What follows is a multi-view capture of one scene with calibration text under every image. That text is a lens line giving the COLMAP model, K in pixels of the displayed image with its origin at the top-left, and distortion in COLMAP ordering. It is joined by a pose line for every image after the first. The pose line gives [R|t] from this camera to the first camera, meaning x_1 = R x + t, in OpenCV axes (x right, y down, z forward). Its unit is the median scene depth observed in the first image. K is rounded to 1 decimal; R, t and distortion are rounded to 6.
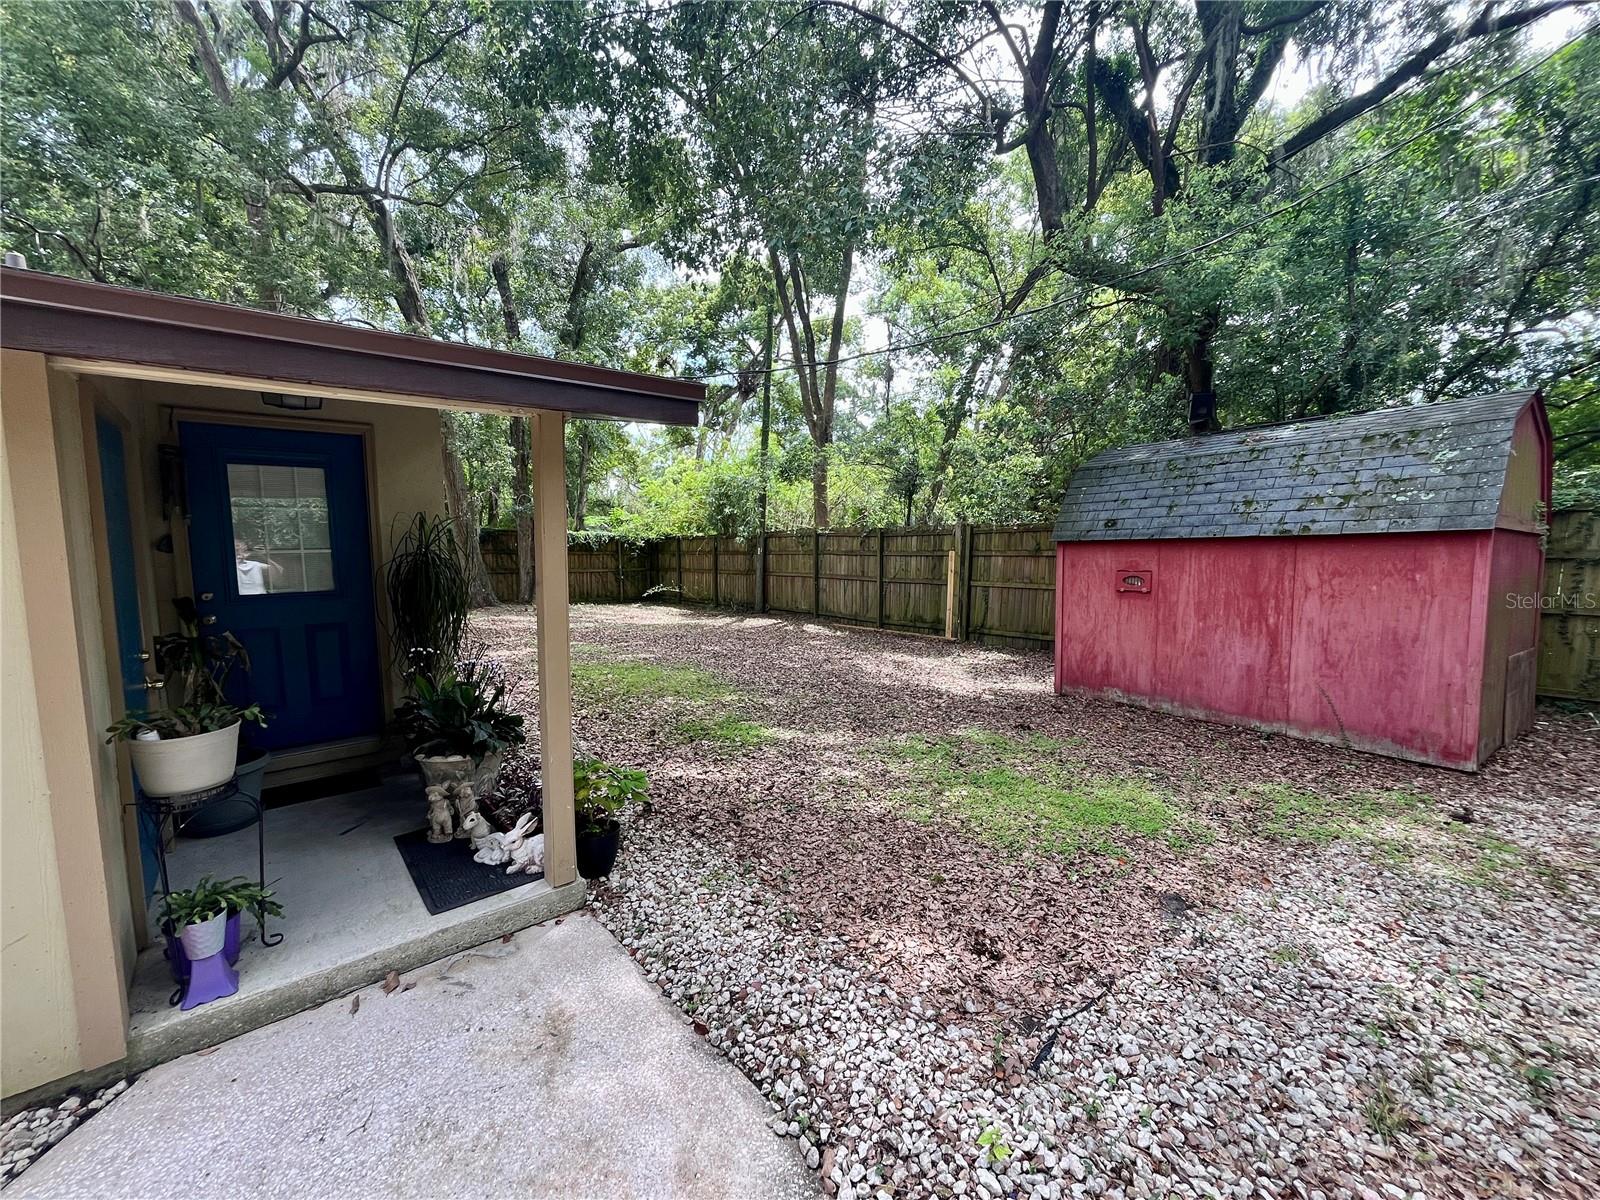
lens RADIAL K [[643.0, 0, 791.4], [0, 643.0, 600.3], [0, 0, 1]] dist [-0.001770, -0.000144]
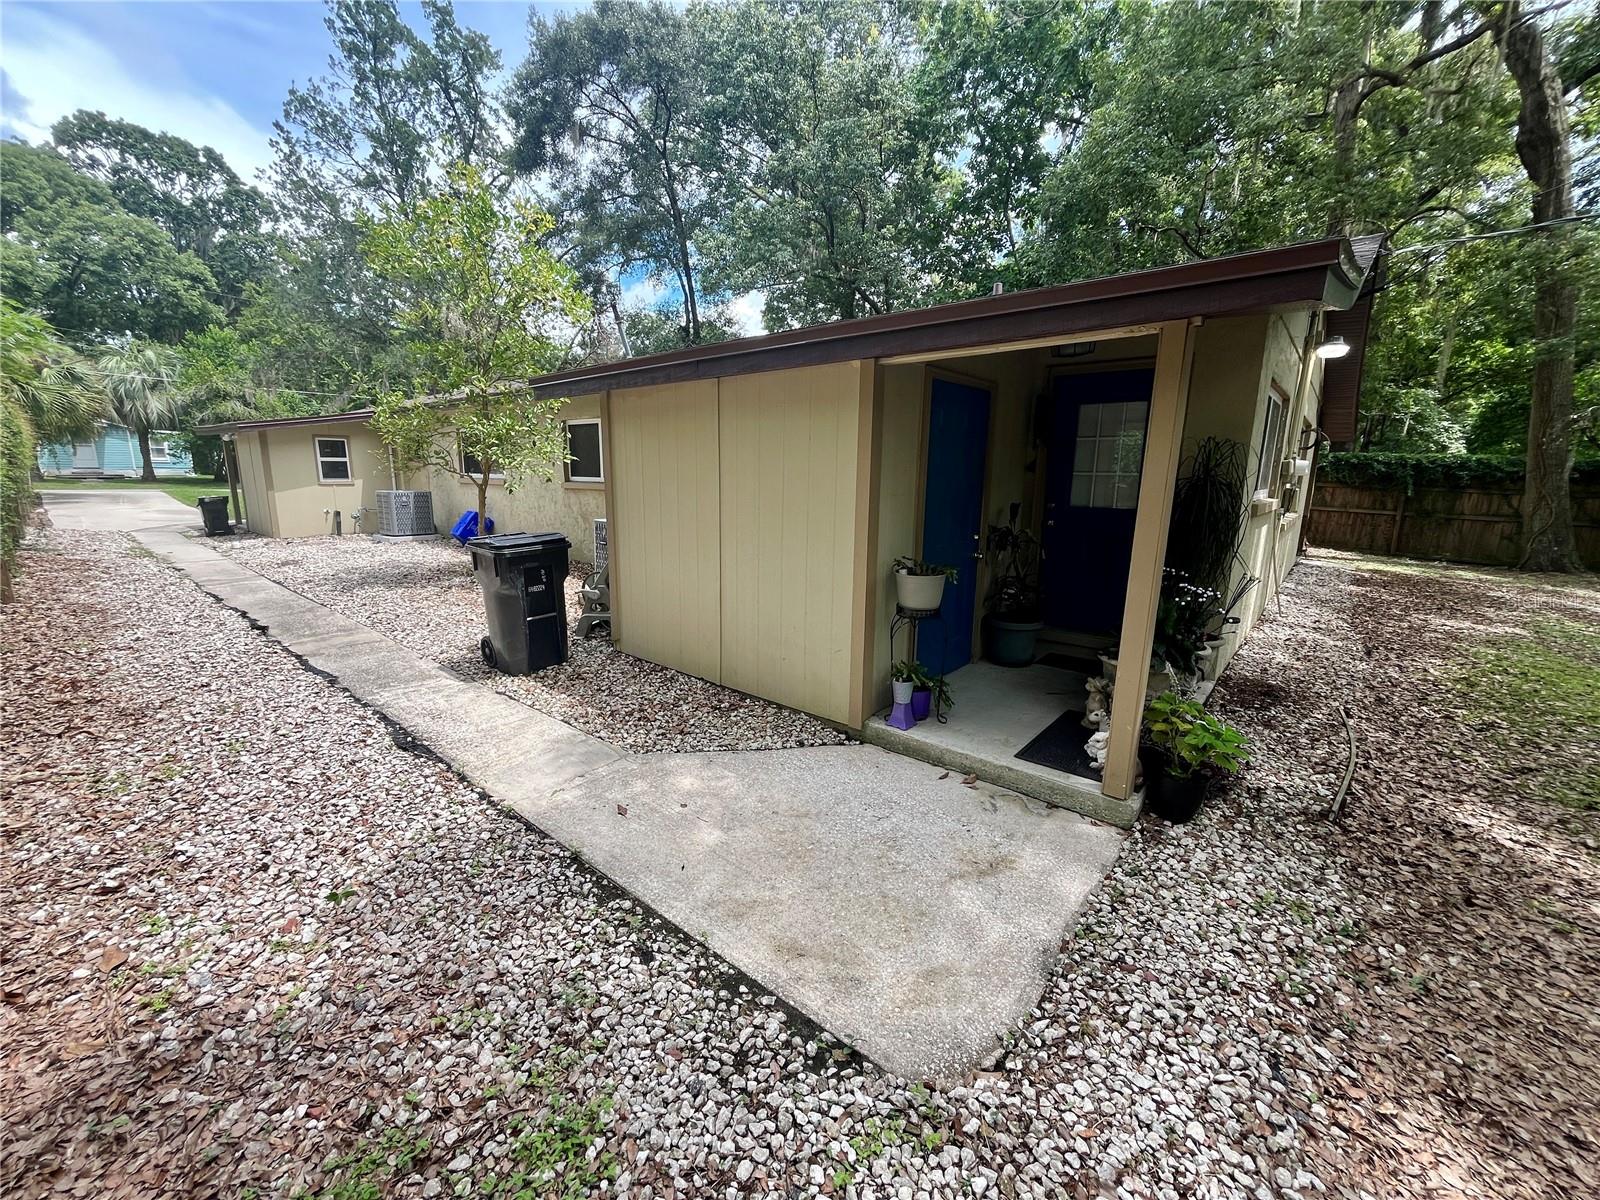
lens RADIAL K [[643.0, 0, 789.7], [0, 643.0, 603.5], [0, 0, 1]] dist [-0.001770, -0.000144]
pose [[0.172357, 0.204669, -0.963537, 0.557882], [-0.107166, 0.976266, 0.188203, -0.001956], [0.979188, 0.070820, 0.190200, 0.305560]]
